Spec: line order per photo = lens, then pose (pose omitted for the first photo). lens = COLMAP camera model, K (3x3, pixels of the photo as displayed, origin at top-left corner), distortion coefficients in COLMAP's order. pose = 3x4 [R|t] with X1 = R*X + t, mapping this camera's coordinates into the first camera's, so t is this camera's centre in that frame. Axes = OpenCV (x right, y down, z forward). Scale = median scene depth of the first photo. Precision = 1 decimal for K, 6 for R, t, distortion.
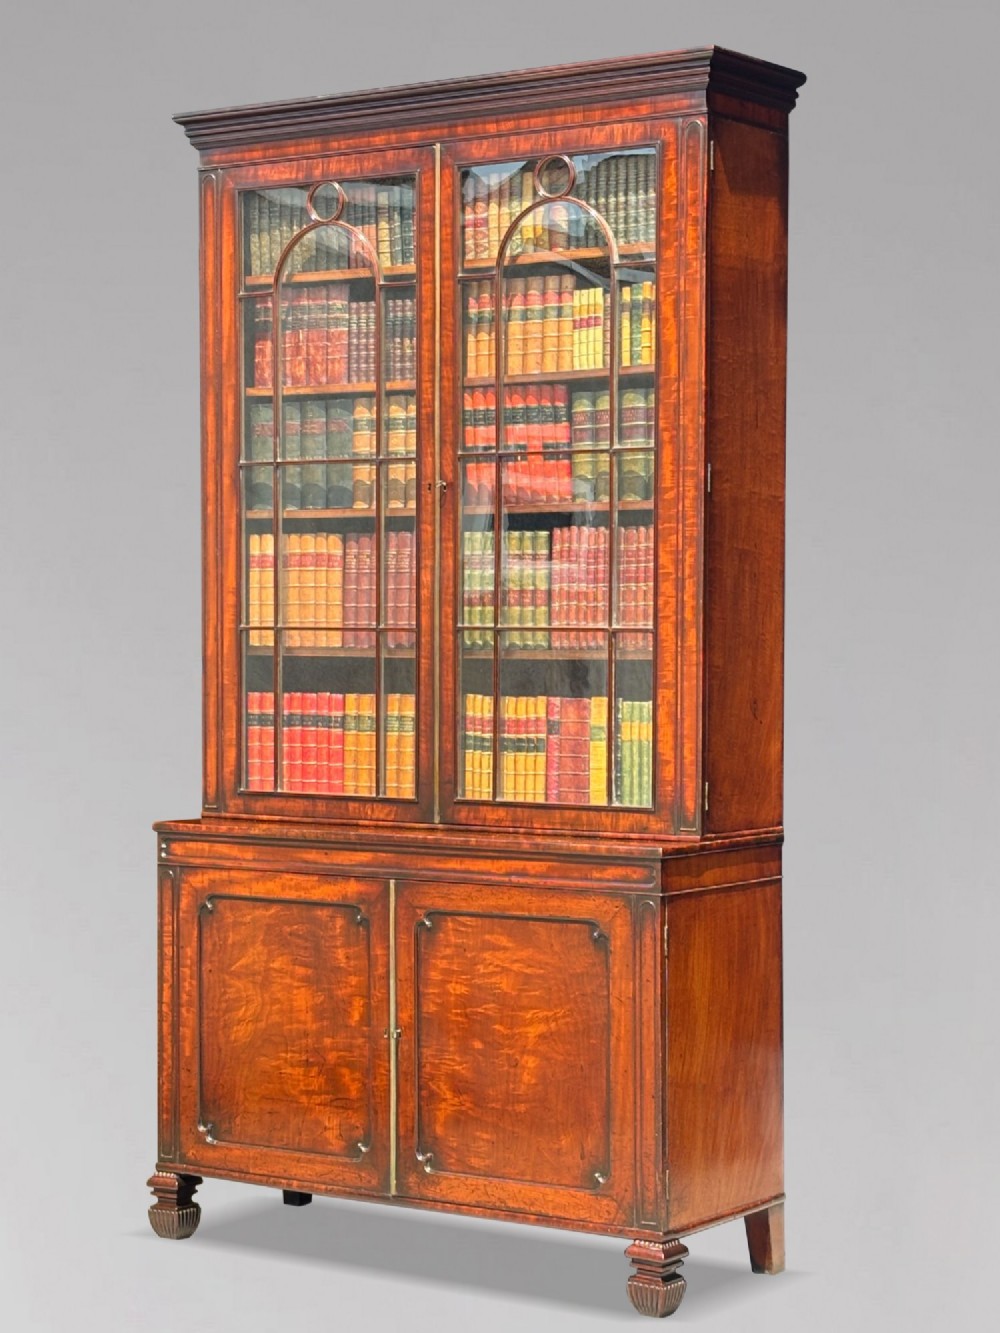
lens RADIAL K [[2887.4, 0, 500.0], [0, 2887.4, 697.4], [0, 0, 1]] dist [0.239638, -0.268733]
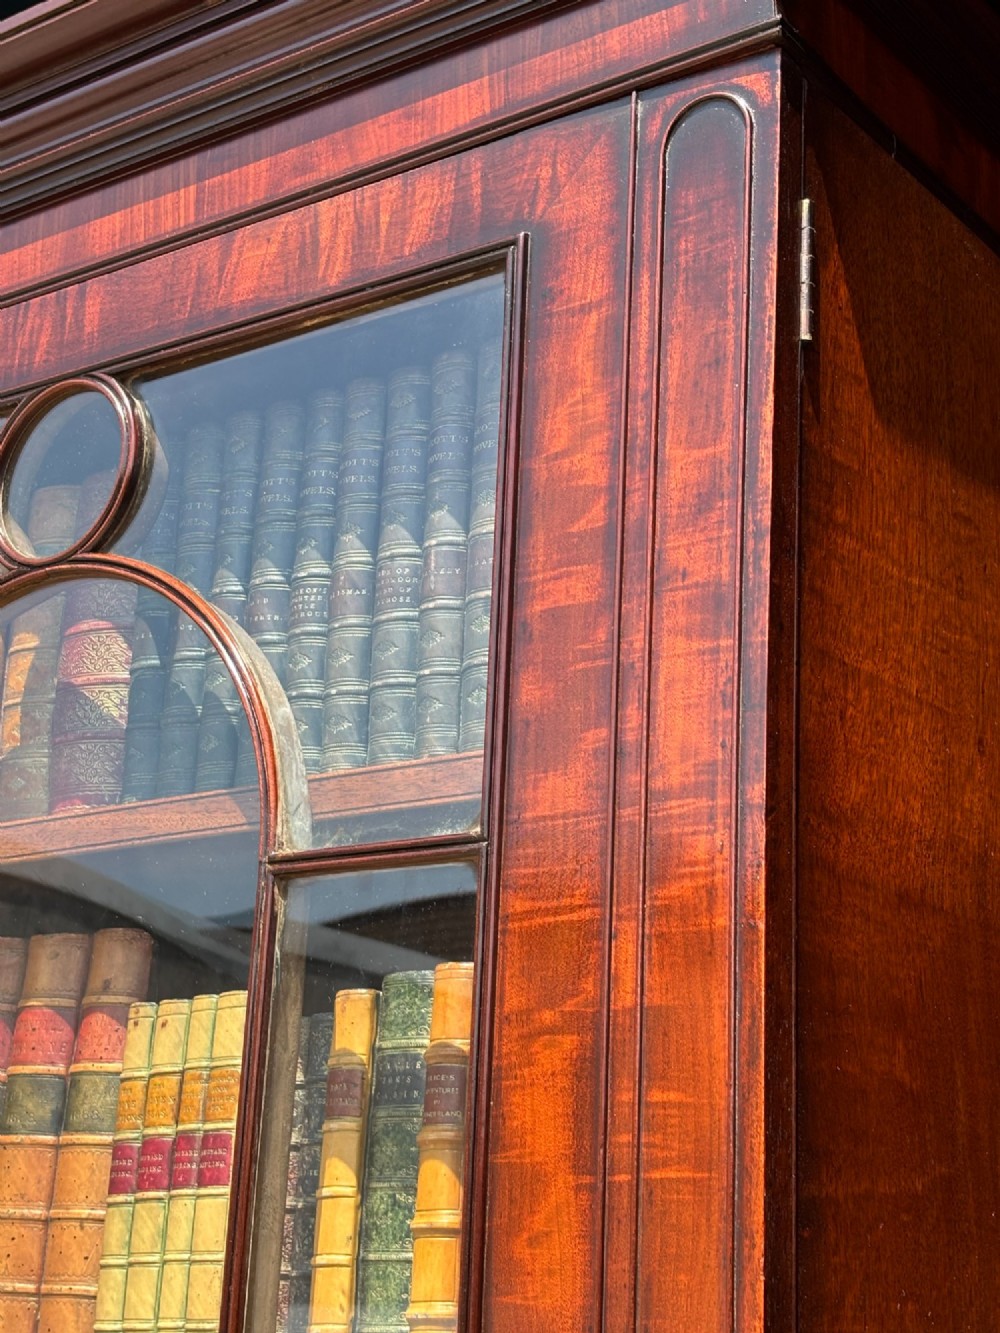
lens RADIAL K [[2165.5, 0, 516.5], [0, 2165.5, 673.3], [0, 0, 1]] dist [0.264532, -1.088995]
pose [[0.998708, 0.034362, -0.037443, 0.058677], [-0.044402, 0.948395, -0.313966, -0.115138], [0.024723, 0.315223, 0.948696, 0.848845]]
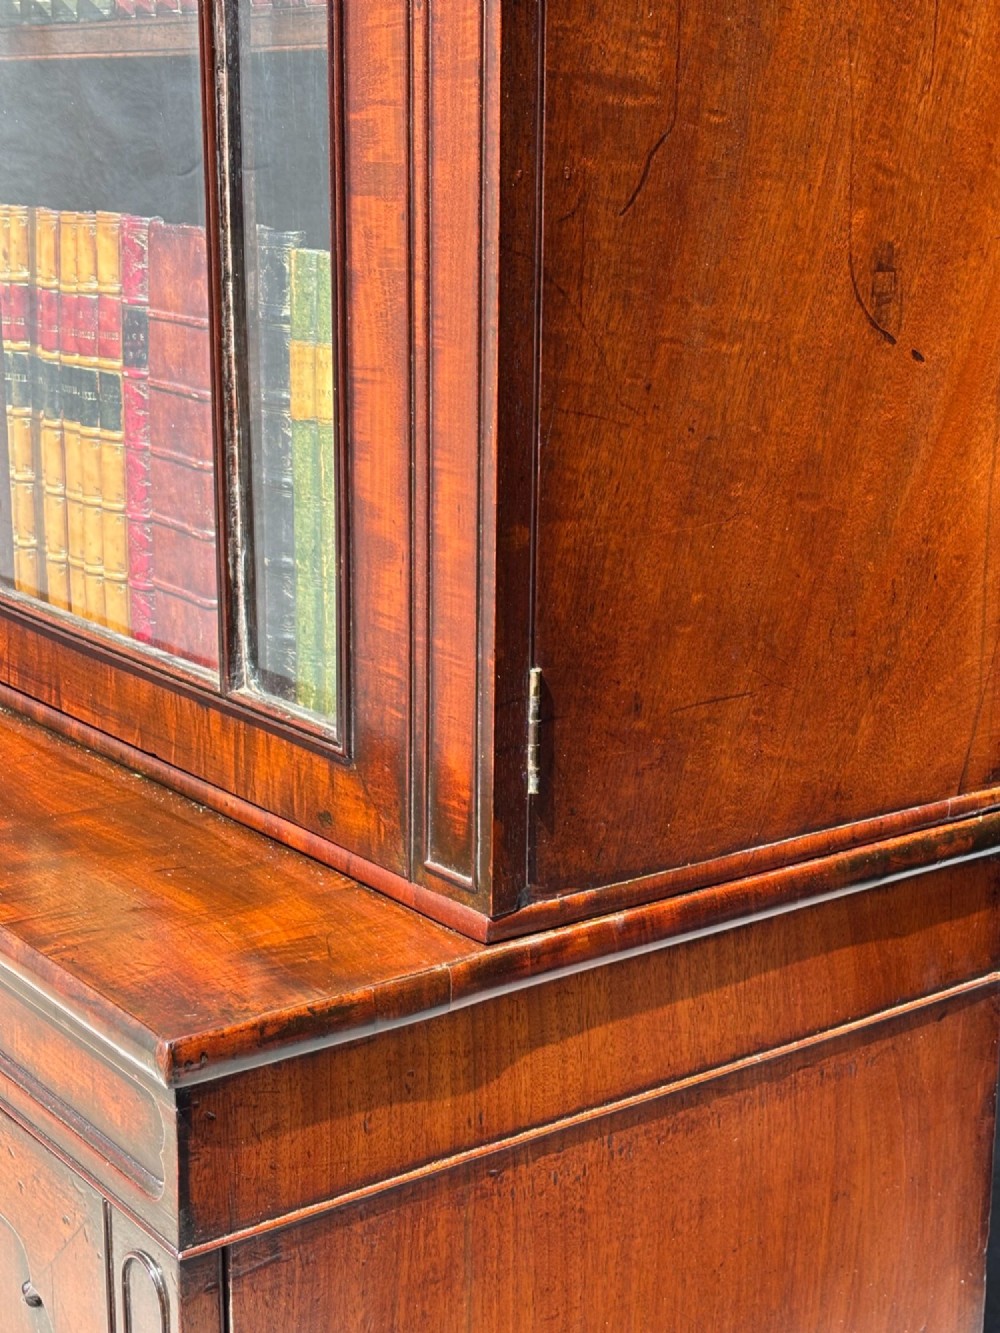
lens RADIAL K [[2165.5, 0, 516.5], [0, 2165.5, 673.3], [0, 0, 1]] dist [0.264532, -1.088995]
pose [[0.949724, 0.087787, -0.300528, 0.113916], [-0.017577, 0.973322, 0.228767, -0.005655], [0.312594, -0.211983, 0.925931, 0.831833]]
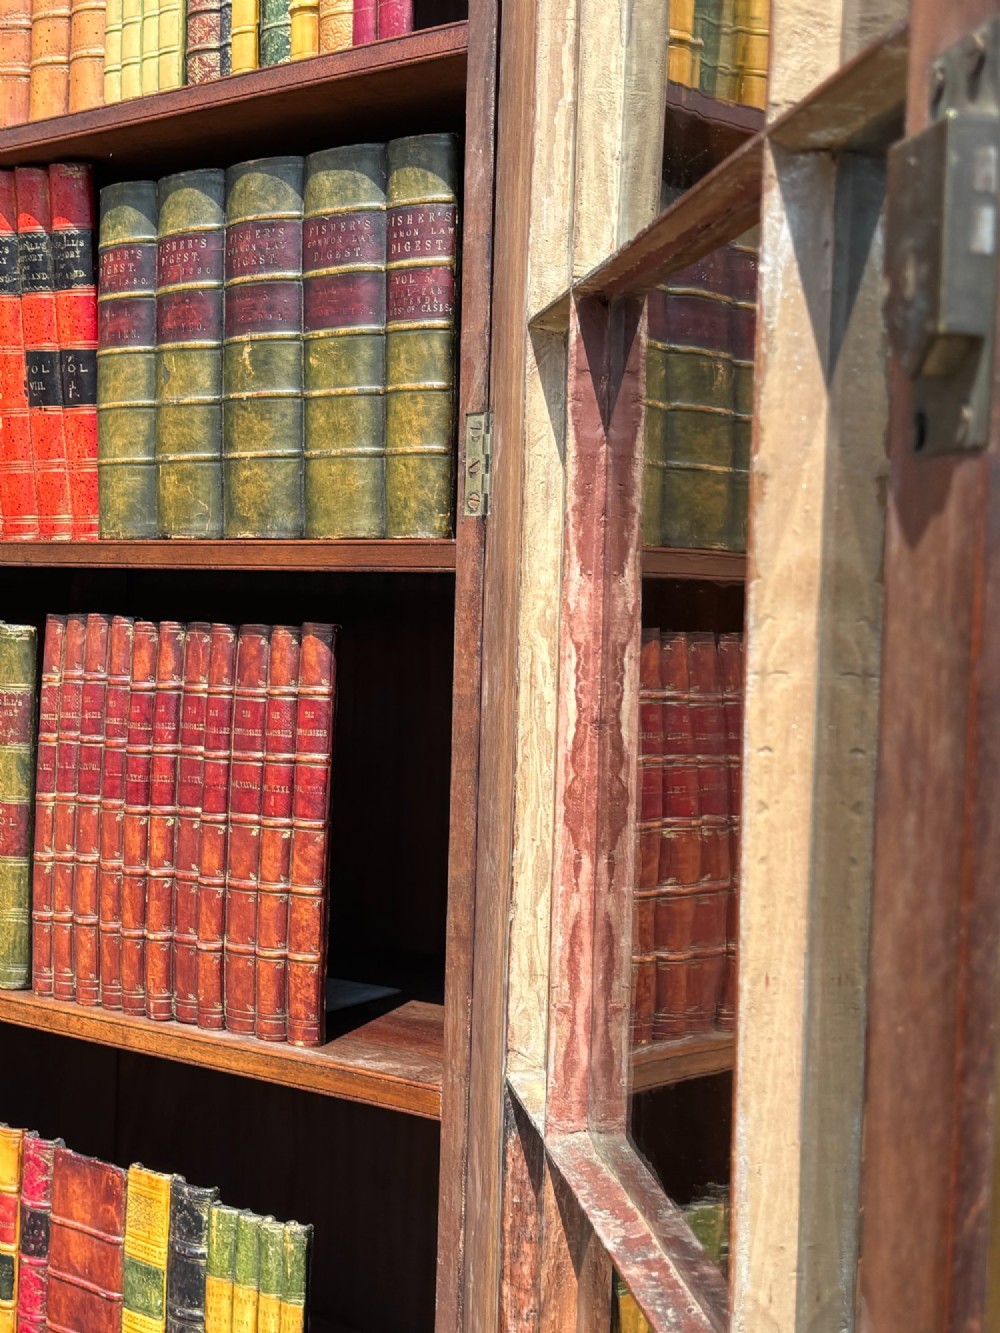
lens RADIAL K [[1884.2, 0, 504.0], [0, 1884.2, 689.6], [0, 0, 1]] dist [0.200834, -0.820329]
pose [[0.998716, 0.027716, -0.042401, 0.079444], [-0.026908, 0.999447, 0.019514, -0.056413], [0.042918, -0.018348, 0.998910, 0.798491]]
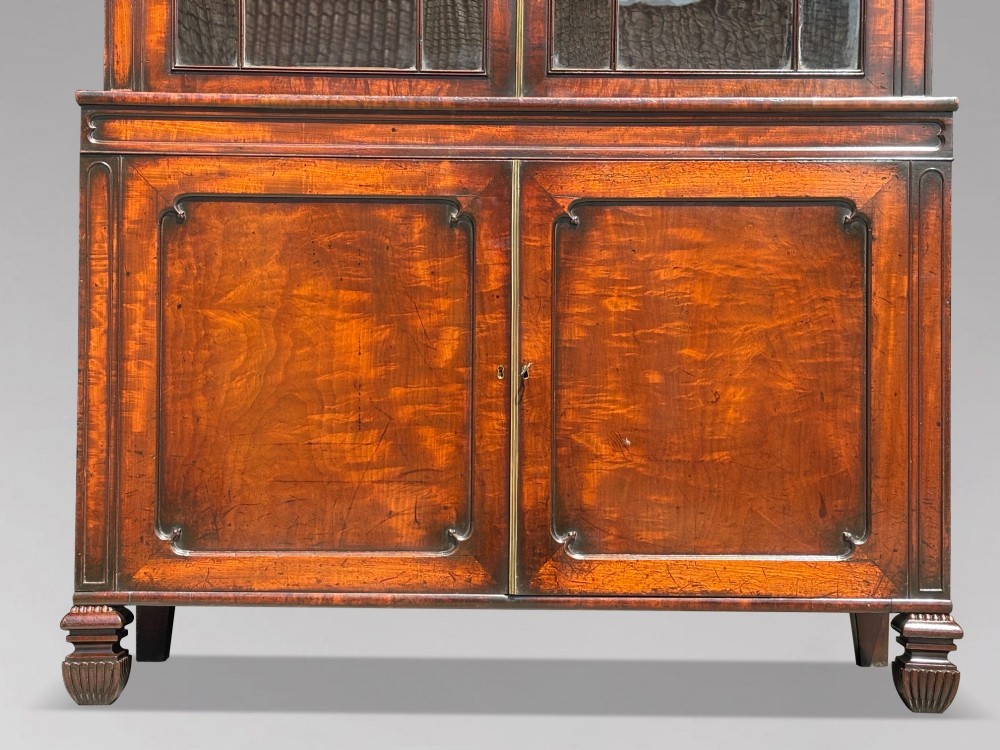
lens RADIAL K [[1802.0, 0, 500.0], [0, 1802.0, 375.0], [0, 0, 1]] dist [0.307514, -1.401112]
pose [[0.823850, 0.013719, 0.566642, -0.300065], [0.006786, 0.999397, -0.034063, 0.133863], [-0.566767, 0.031908, 0.823260, 0.638446]]
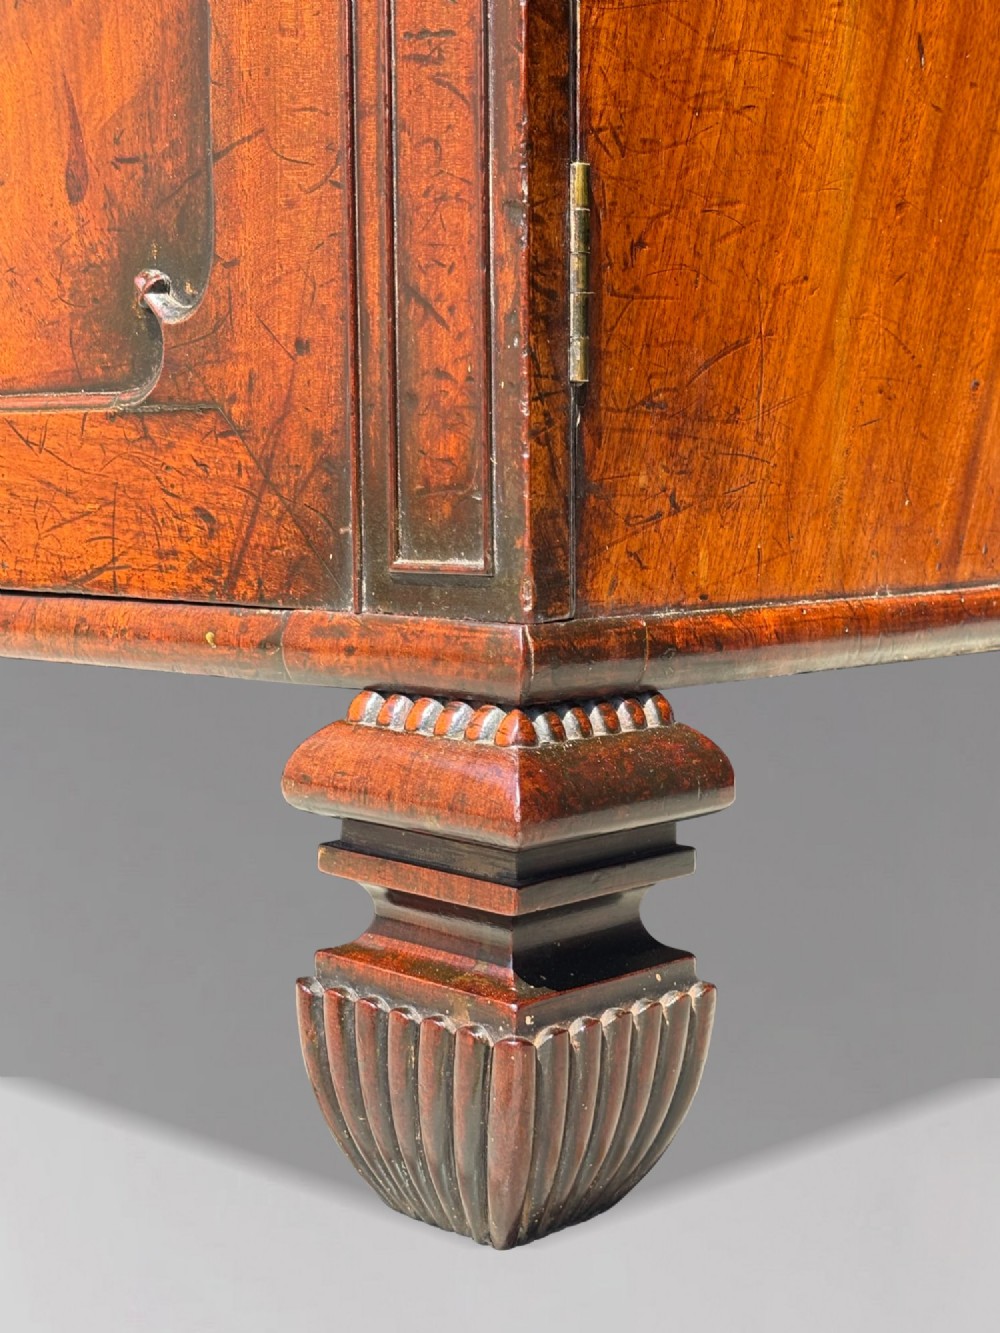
lens RADIAL K [[2165.5, 0, 516.5], [0, 2165.5, 673.3], [0, 0, 1]] dist [0.264532, -1.088995]
pose [[0.992544, 0.010038, -0.121475, 0.063930], [-0.002147, 0.997889, 0.064915, 0.171408], [0.121870, -0.064170, 0.990470, 0.860727]]
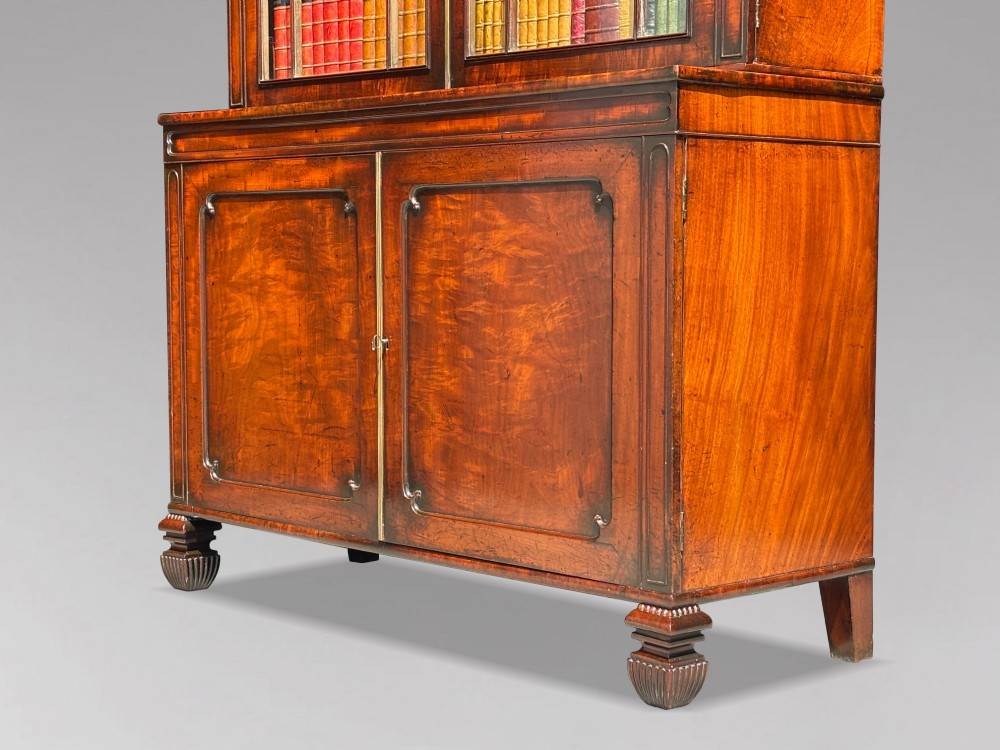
lens RADIAL K [[1802.0, 0, 500.0], [0, 1802.0, 375.0], [0, 0, 1]] dist [0.307514, -1.401112]
pose [[0.977591, 0.016929, -0.209833, 0.103101], [-0.008992, 0.999210, 0.038723, 0.106033], [0.210323, -0.035968, 0.976970, 0.520907]]
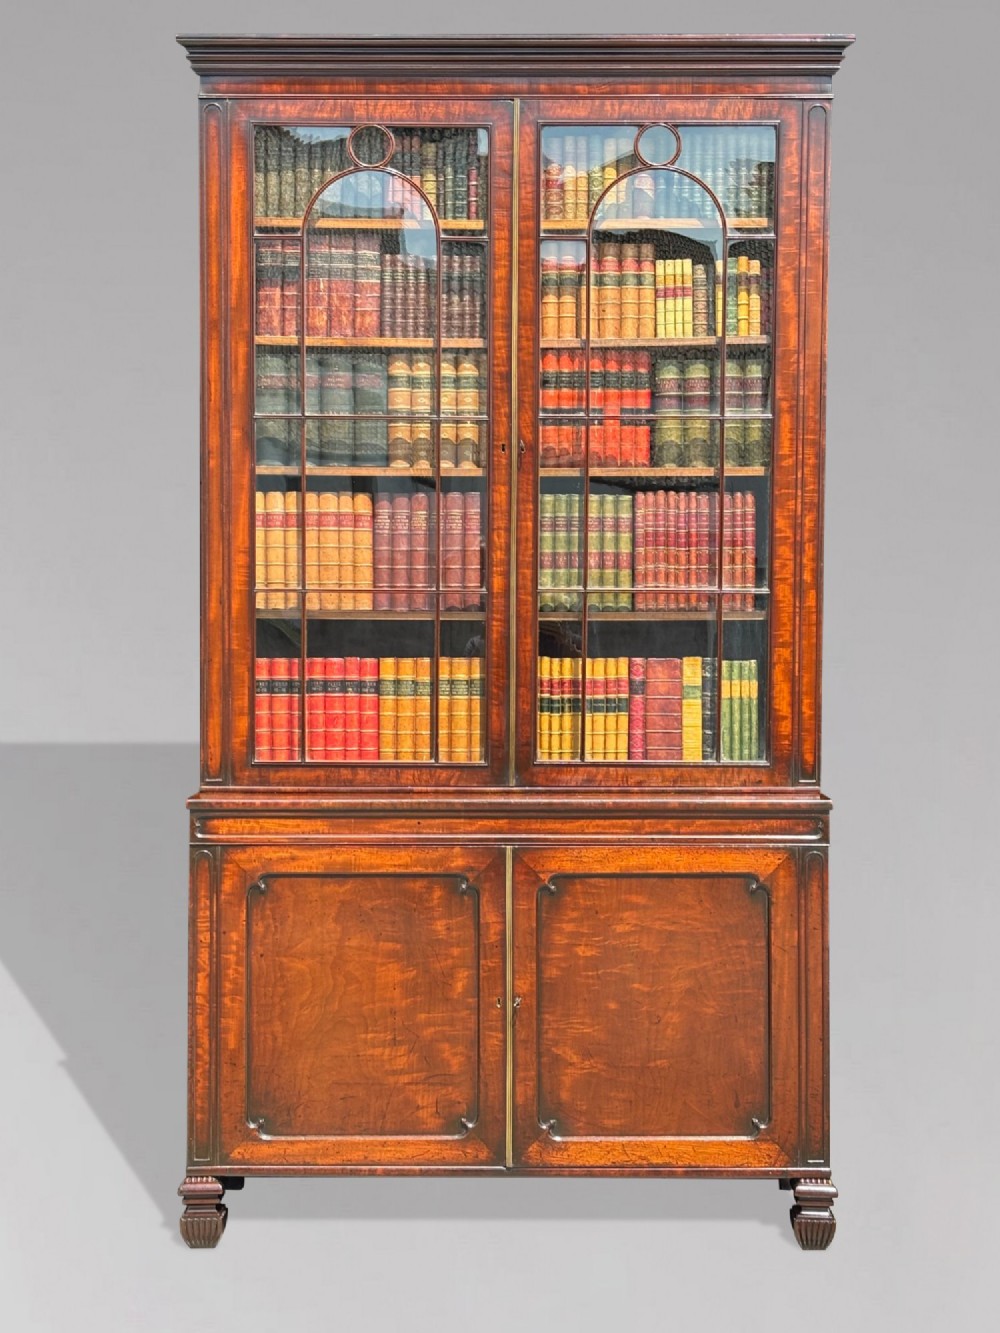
lens RADIAL K [[2165.5, 0, 516.5], [0, 2165.5, 673.3], [0, 0, 1]] dist [0.264532, -1.088995]
pose [[0.824720, -0.016828, 0.565291, -0.456026], [0.014145, 0.999858, 0.009129, -0.002214], [-0.565364, 0.000467, 0.824841, 0.395481]]
